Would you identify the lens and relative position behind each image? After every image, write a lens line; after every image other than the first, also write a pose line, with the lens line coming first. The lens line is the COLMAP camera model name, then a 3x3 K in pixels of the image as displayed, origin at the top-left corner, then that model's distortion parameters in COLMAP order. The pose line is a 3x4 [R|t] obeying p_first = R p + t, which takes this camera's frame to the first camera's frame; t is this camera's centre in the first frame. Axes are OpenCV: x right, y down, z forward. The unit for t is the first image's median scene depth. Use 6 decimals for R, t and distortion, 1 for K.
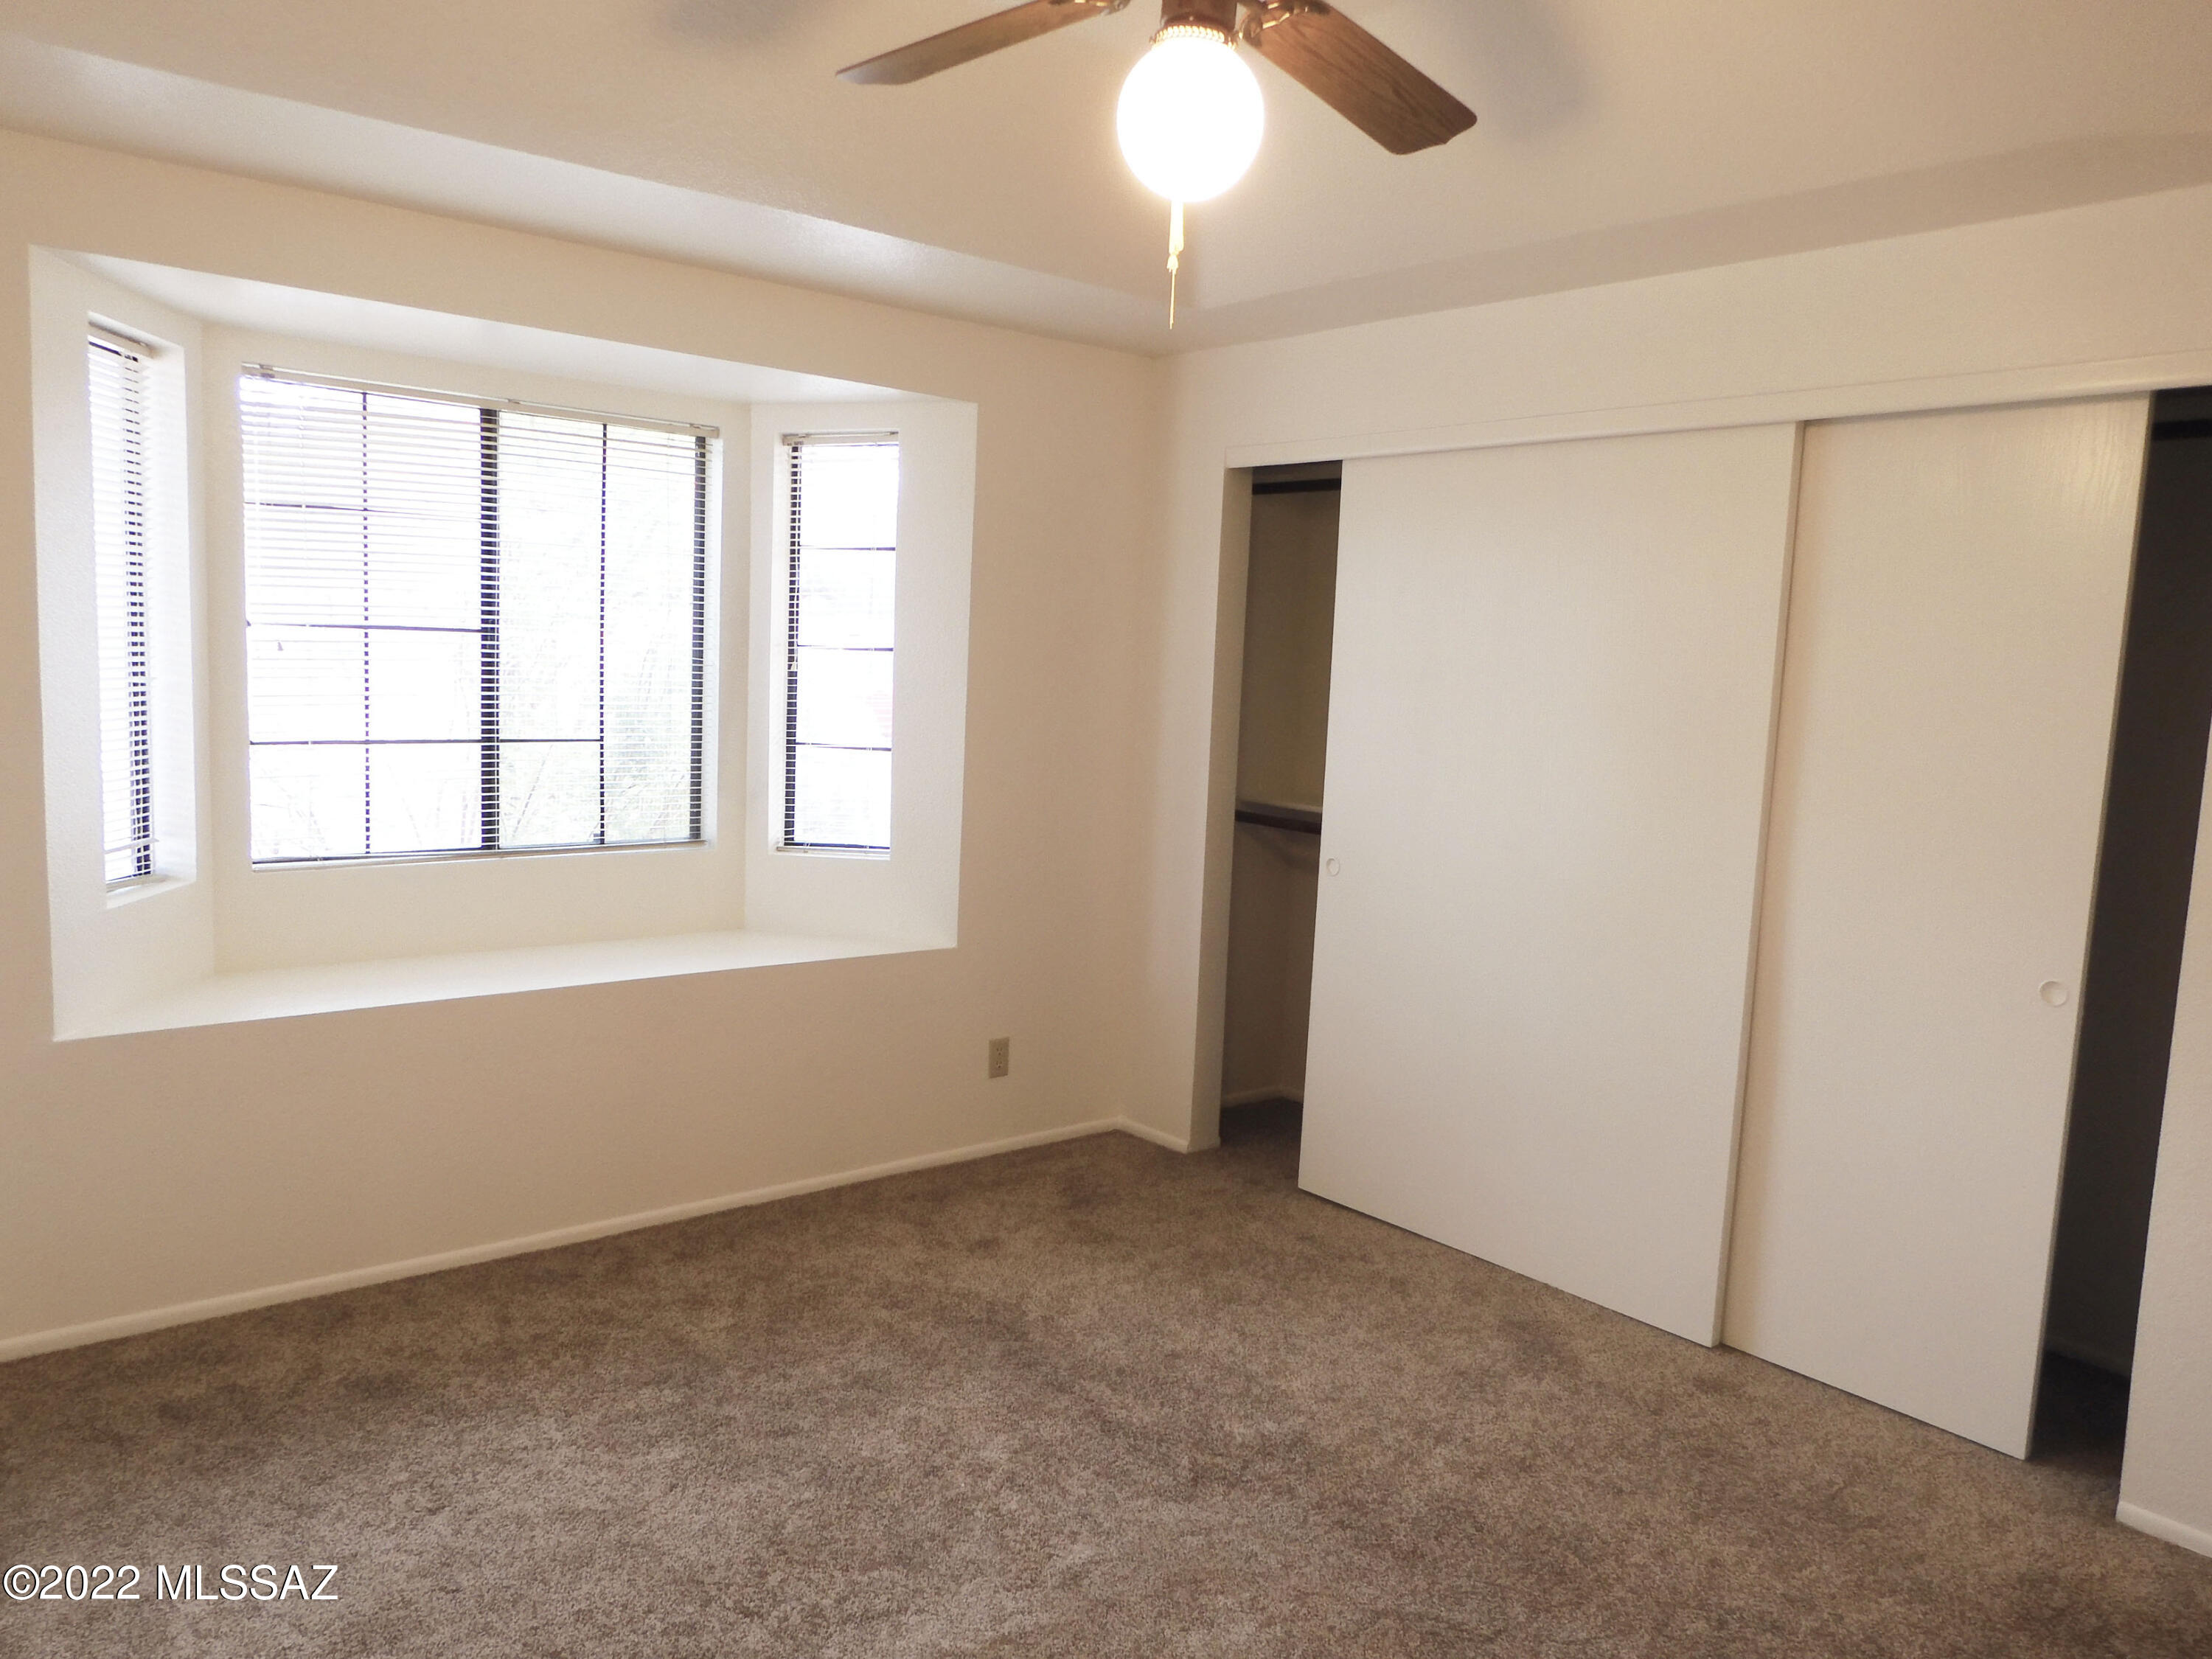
lens RADIAL K [[1615.1, 0, 1116.6], [0, 1615.1, 831.4], [0, 0, 1]] dist [-0.000408, 0.002357]
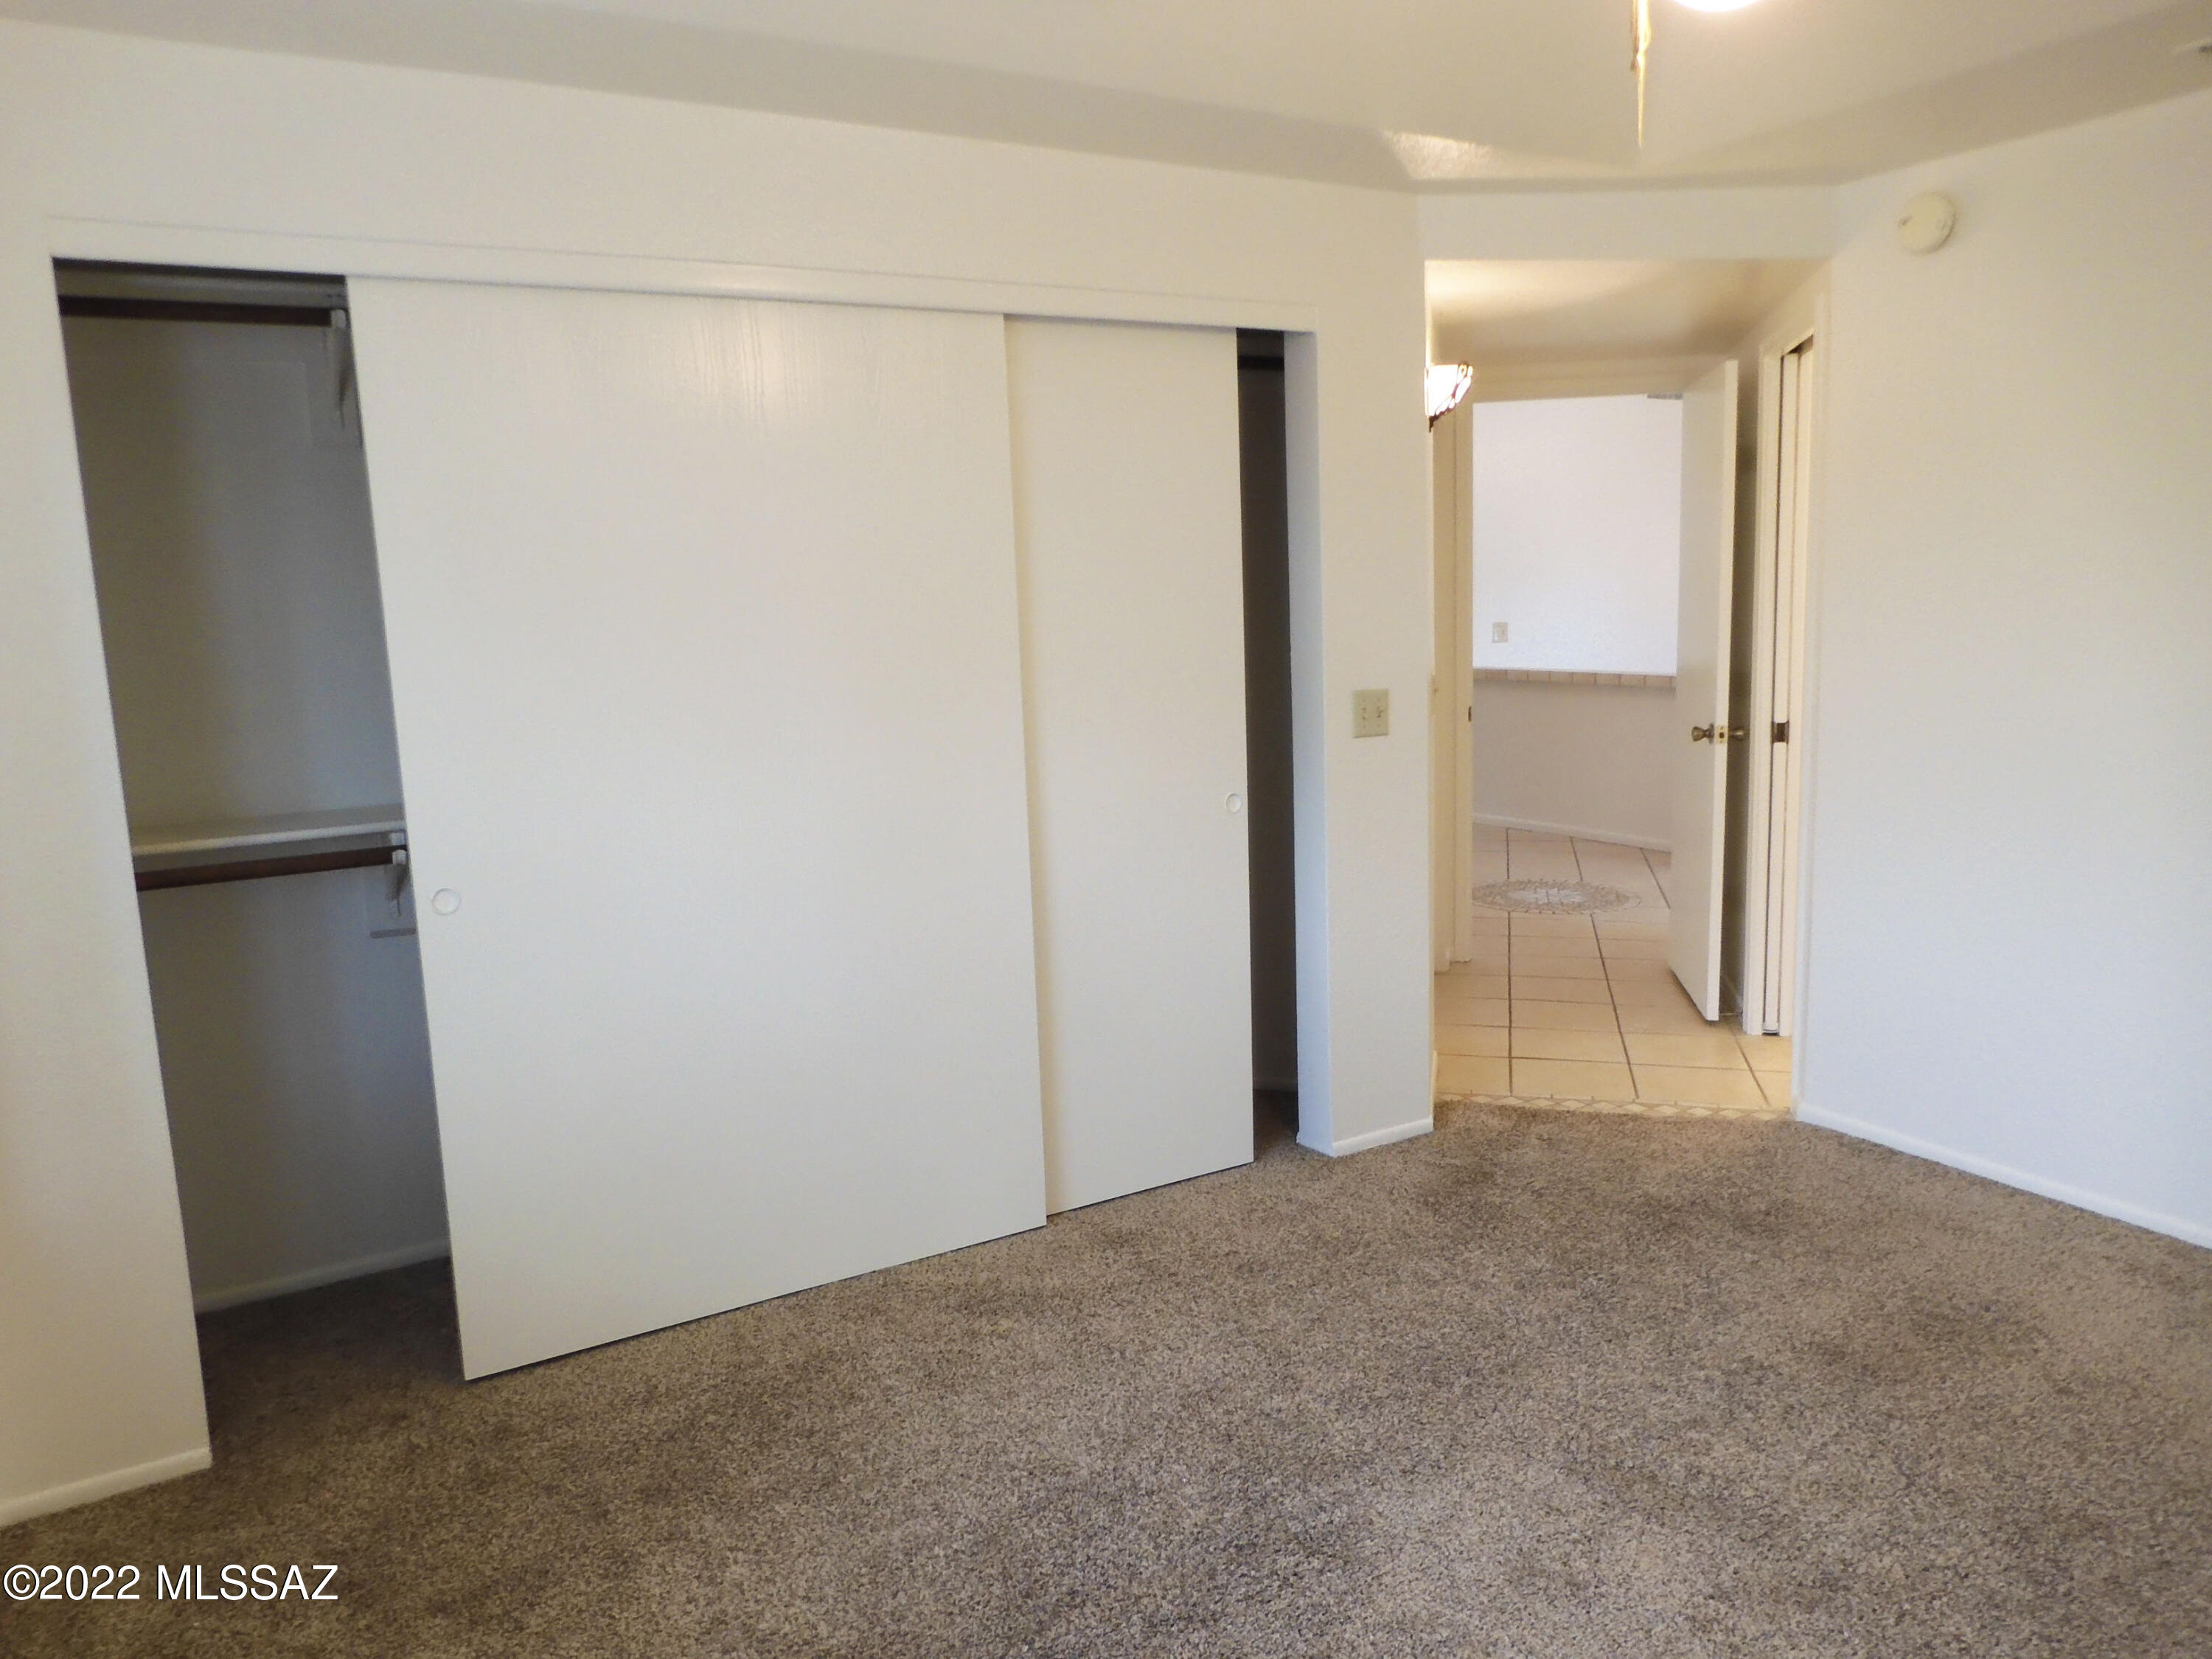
lens RADIAL K [[1615.1, 0, 1116.8], [0, 1615.1, 824.8], [0, 0, 1]] dist [-0.000408, 0.002357]
pose [[0.138992, -0.211842, 0.967370, -0.572805], [0.139570, 0.971292, 0.192648, -0.121950], [-0.980409, 0.108239, 0.164569, 0.754916]]
